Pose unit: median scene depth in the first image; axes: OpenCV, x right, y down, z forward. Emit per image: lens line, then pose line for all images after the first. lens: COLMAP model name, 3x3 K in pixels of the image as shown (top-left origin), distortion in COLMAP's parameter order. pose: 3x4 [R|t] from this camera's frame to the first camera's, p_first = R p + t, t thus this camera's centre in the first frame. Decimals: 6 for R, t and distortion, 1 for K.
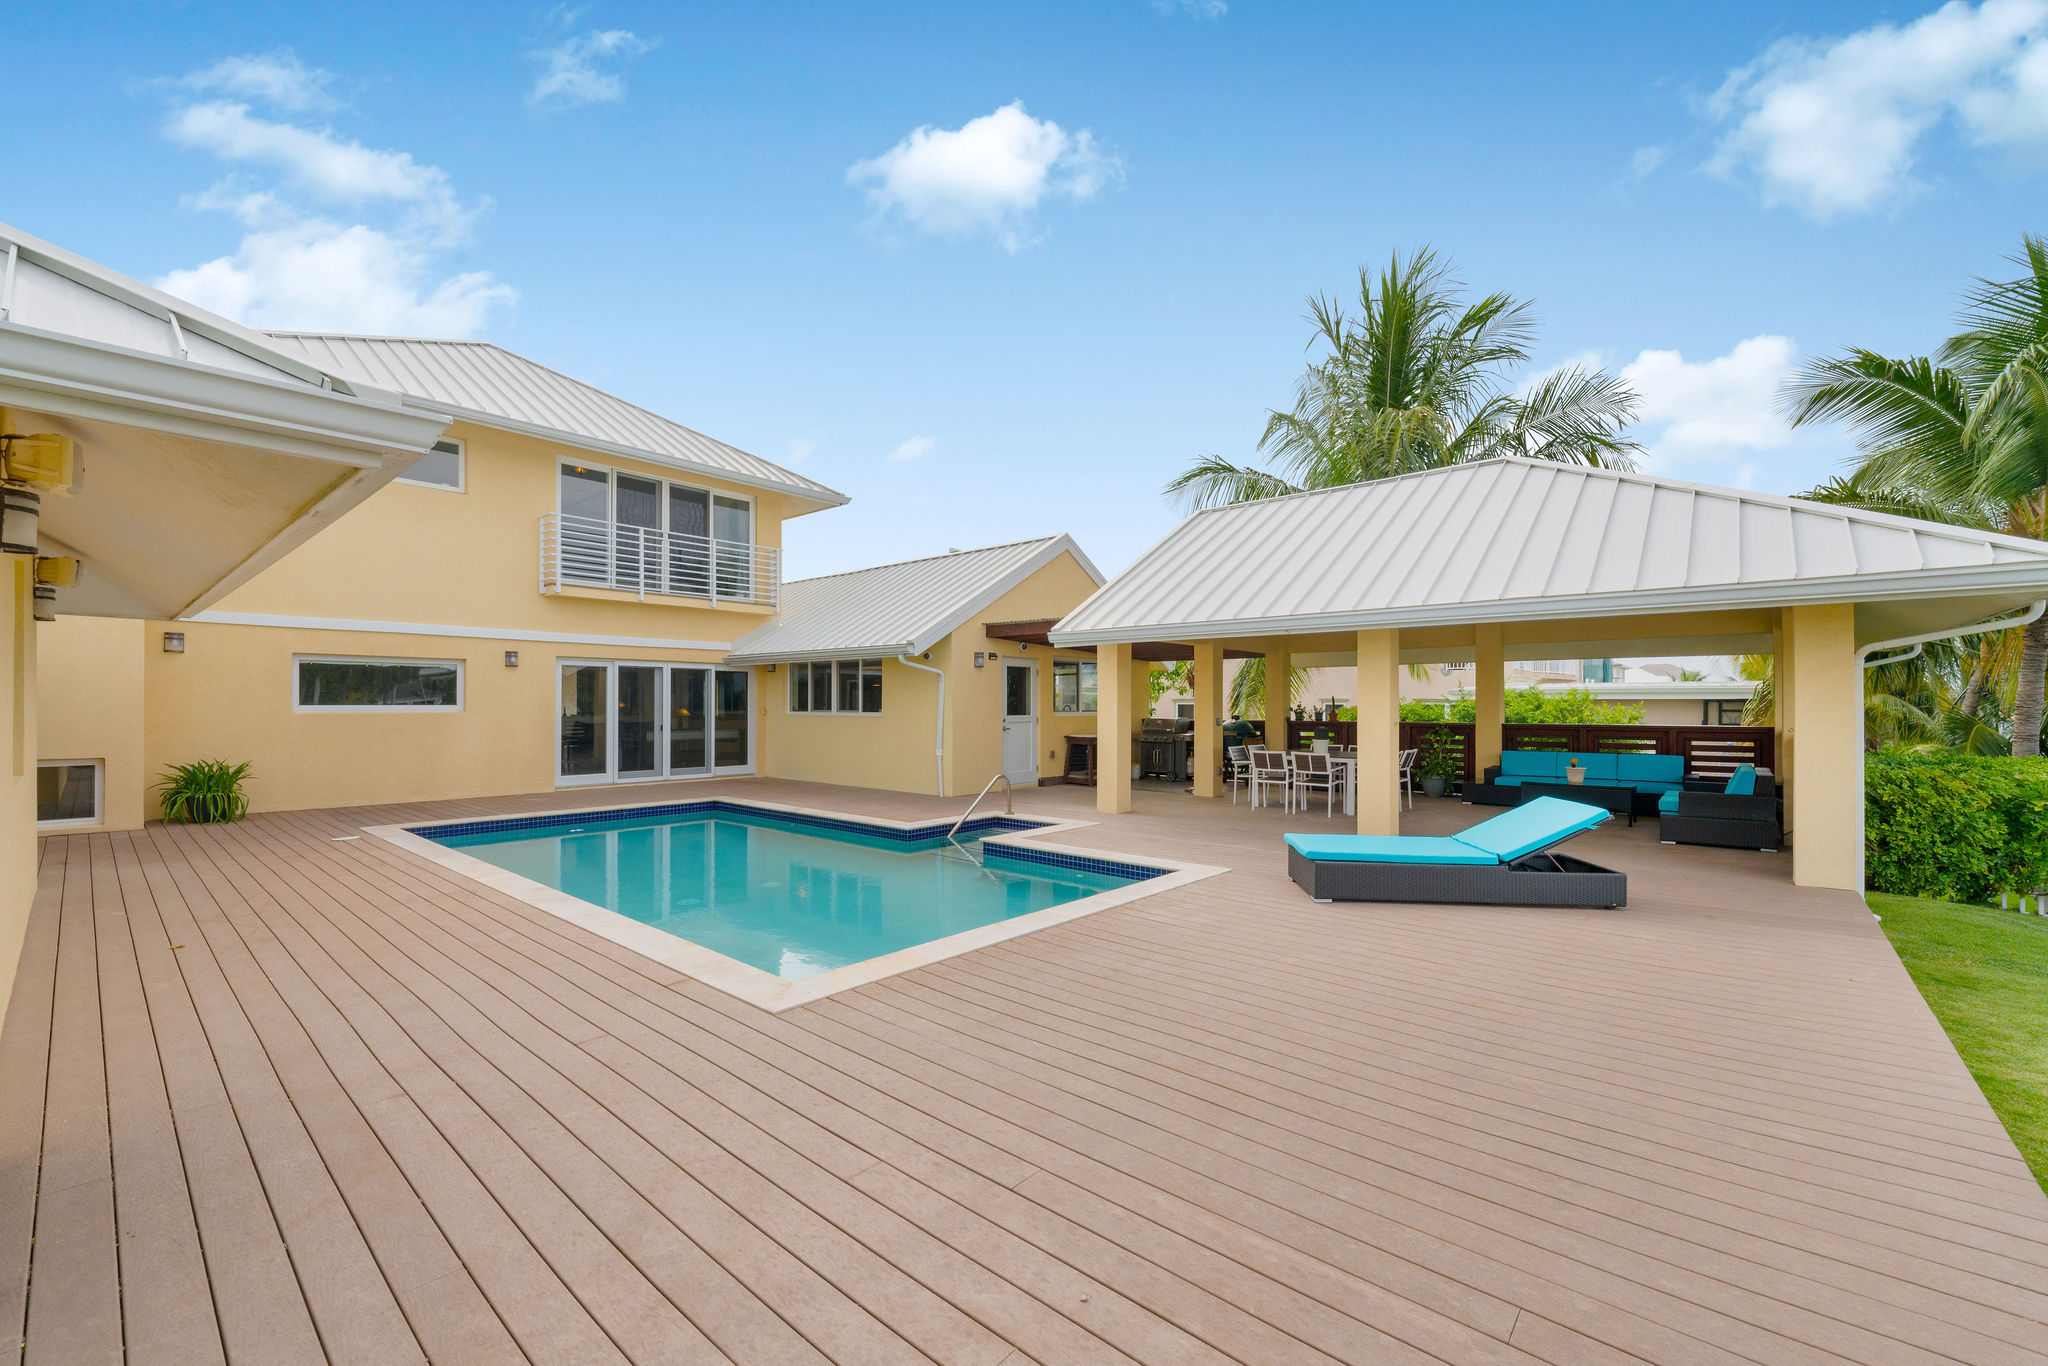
lens RADIAL K [[823.3, 0, 1113.2], [0, 823.3, 740.5], [0, 0, 1]] dist [-0.001694, -0.000130]
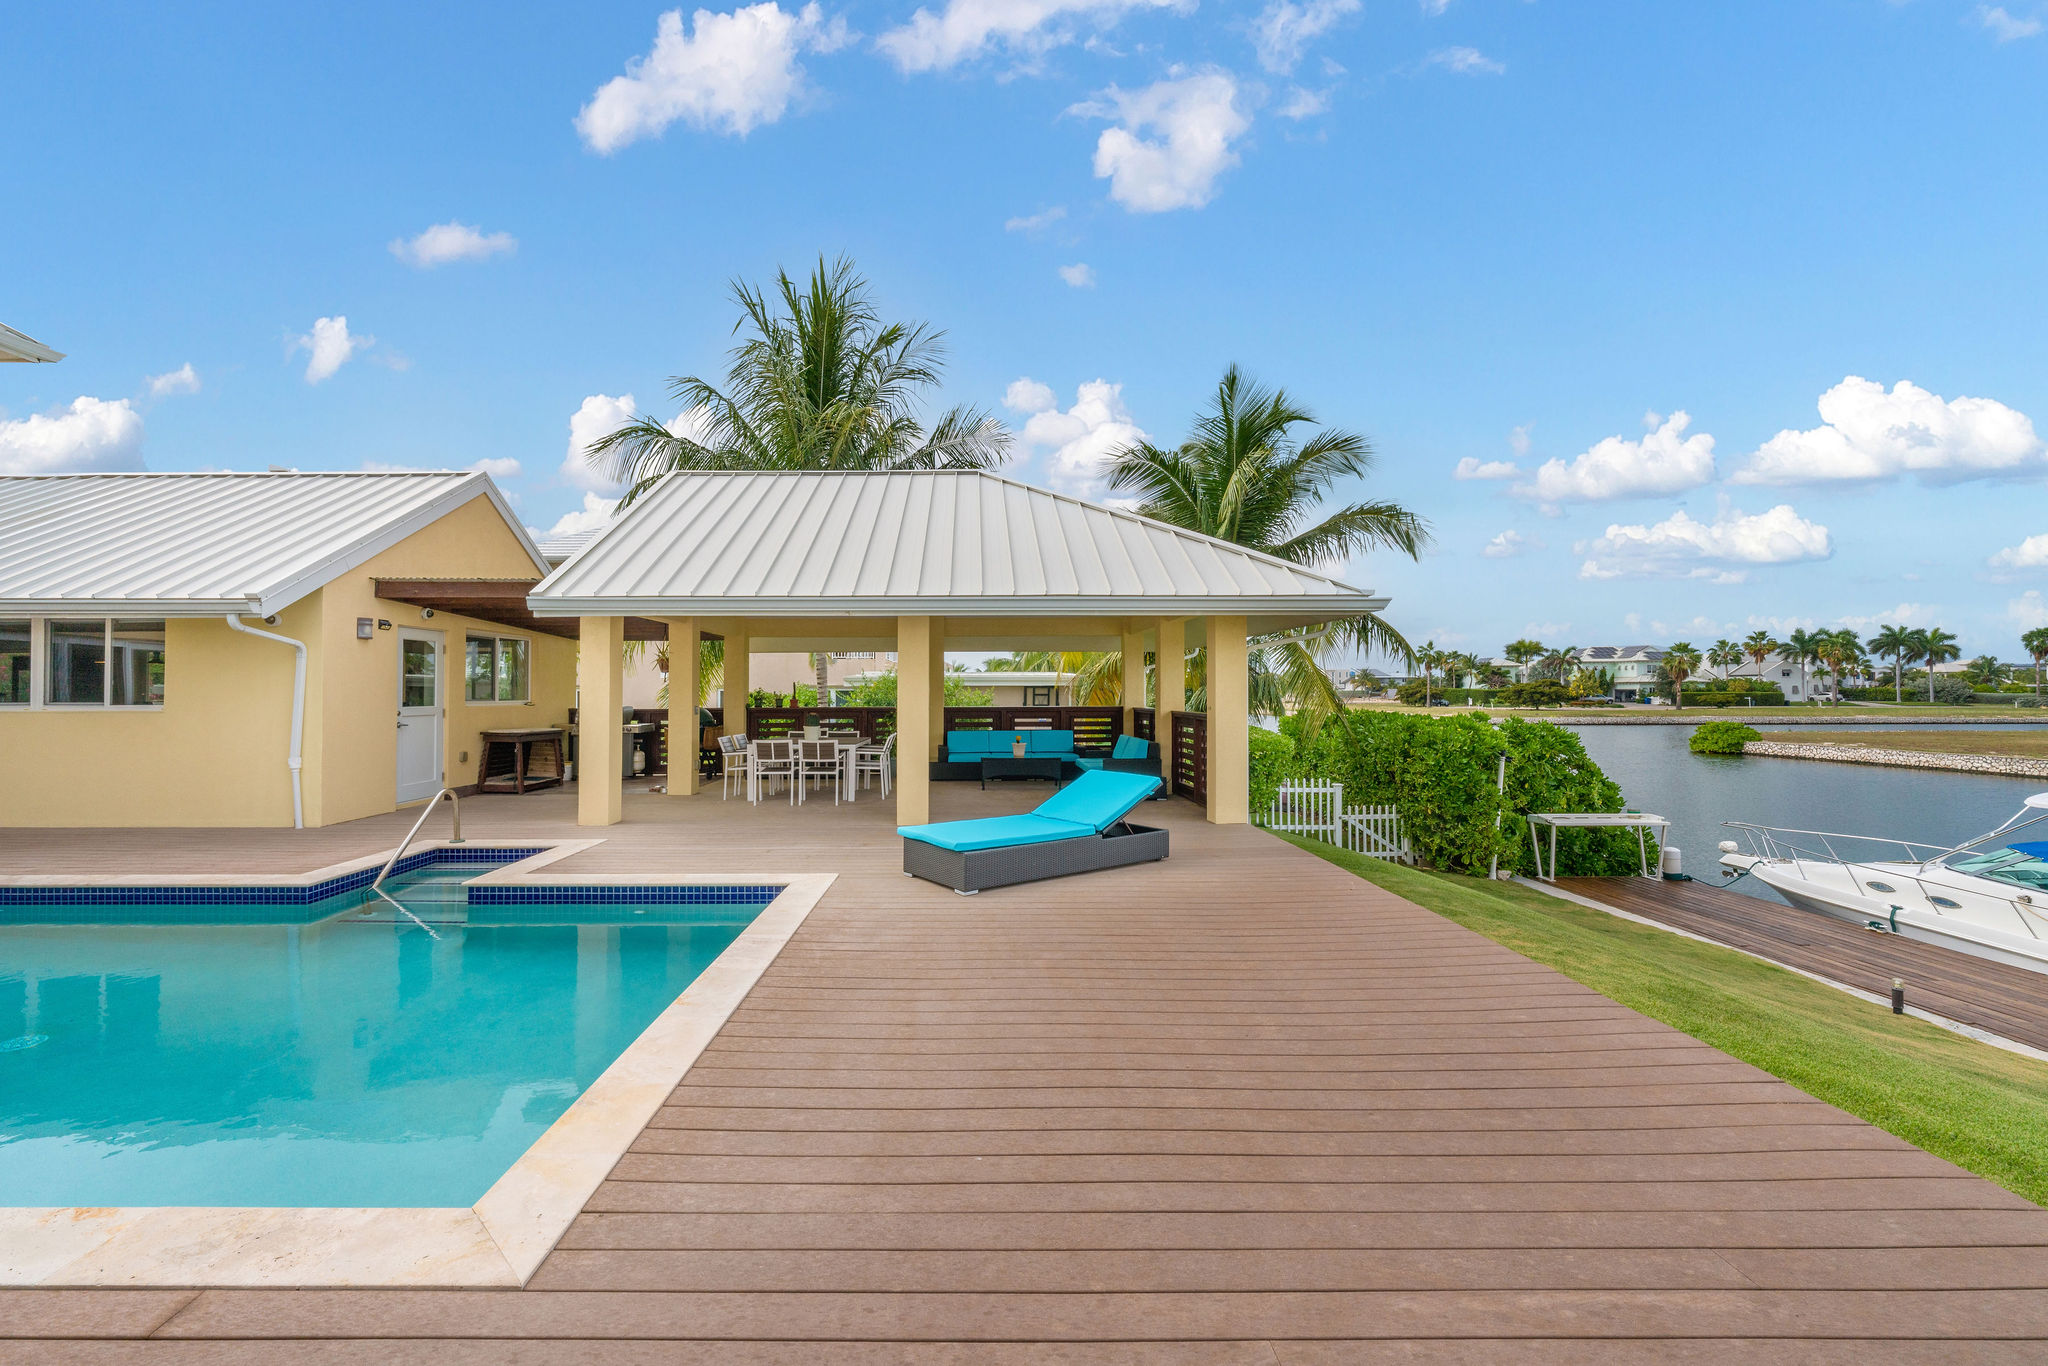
lens RADIAL K [[791.2, 0, 1022.8], [0, 791.2, 701.0], [0, 0, 1]] dist [-0.000685, -0.000152]
pose [[0.786375, -0.011905, 0.617635, -0.177088], [0.030924, 0.999319, -0.020110, -0.006013], [-0.616975, 0.034914, 0.786208, 0.152575]]
